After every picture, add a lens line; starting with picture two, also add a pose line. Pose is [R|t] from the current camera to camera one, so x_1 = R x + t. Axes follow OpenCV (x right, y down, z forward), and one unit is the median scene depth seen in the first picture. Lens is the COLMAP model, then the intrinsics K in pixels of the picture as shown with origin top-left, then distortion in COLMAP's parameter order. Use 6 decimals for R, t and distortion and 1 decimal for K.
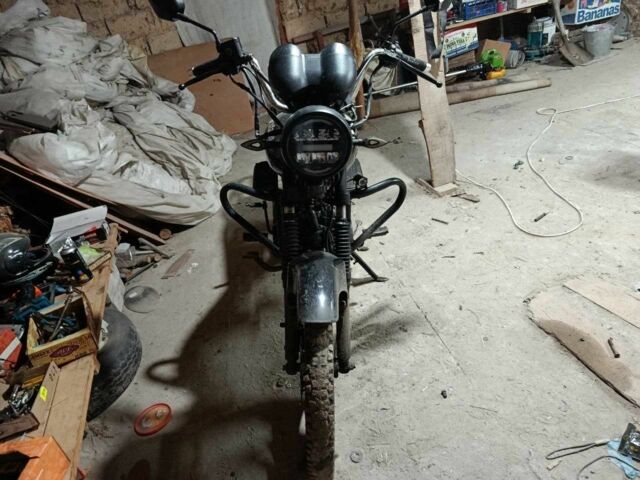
lens RADIAL K [[442.2, 0, 320.0], [0, 442.2, 240.0], [0, 0, 1]] dist [0.047131, -0.079236]
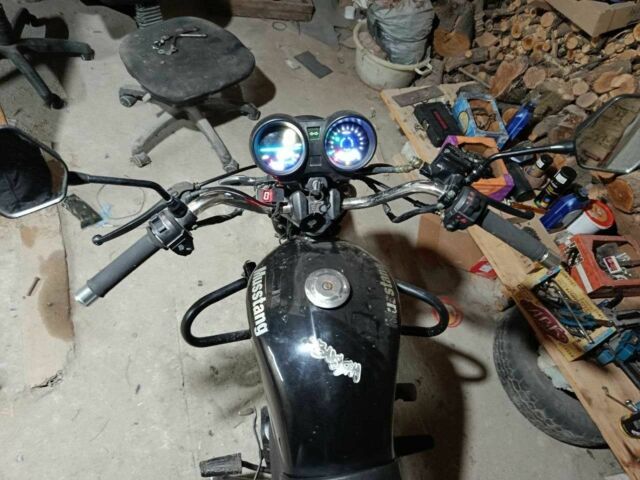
lens RADIAL K [[442.2, 0, 320.0], [0, 442.2, 240.0], [0, 0, 1]] dist [0.047131, -0.079236]
pose [[-0.998313, 0.040097, -0.041989, 0.002092], [-0.039833, 0.053123, 0.997793, -0.696279], [0.042239, 0.997783, -0.051436, 0.775864]]
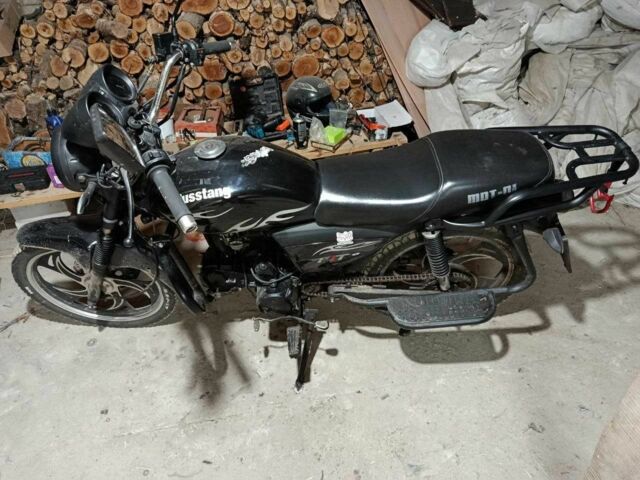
lens RADIAL K [[442.2, 0, 320.0], [0, 442.2, 240.0], [0, 0, 1]] dist [0.047131, -0.079236]
pose [[-0.032038, 0.776201, -0.629671, 0.500903], [-0.489116, 0.537228, 0.687133, -0.710647], [0.871630, 0.329996, 0.362441, 0.748955]]
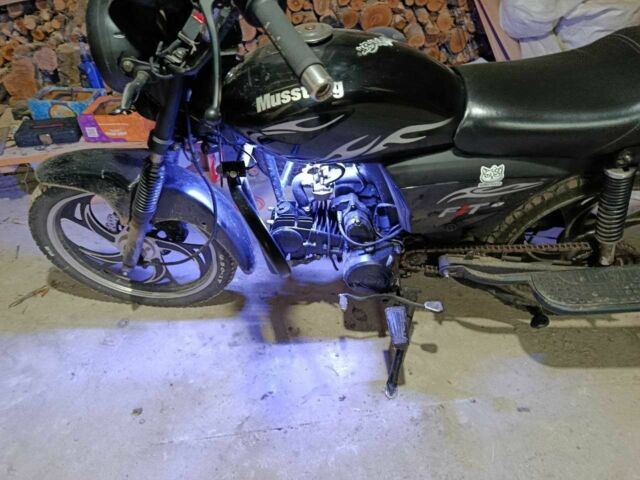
lens RADIAL K [[446.2, 0, 320.0], [0, 446.2, 240.0], [0, 0, 1]] dist [0.039162, -0.075623]
pose [[-0.086988, 0.762395, -0.641238, 0.438207], [-0.472252, 0.535199, 0.700385, -0.457722], [0.877161, 0.363751, 0.313487, 0.743132]]
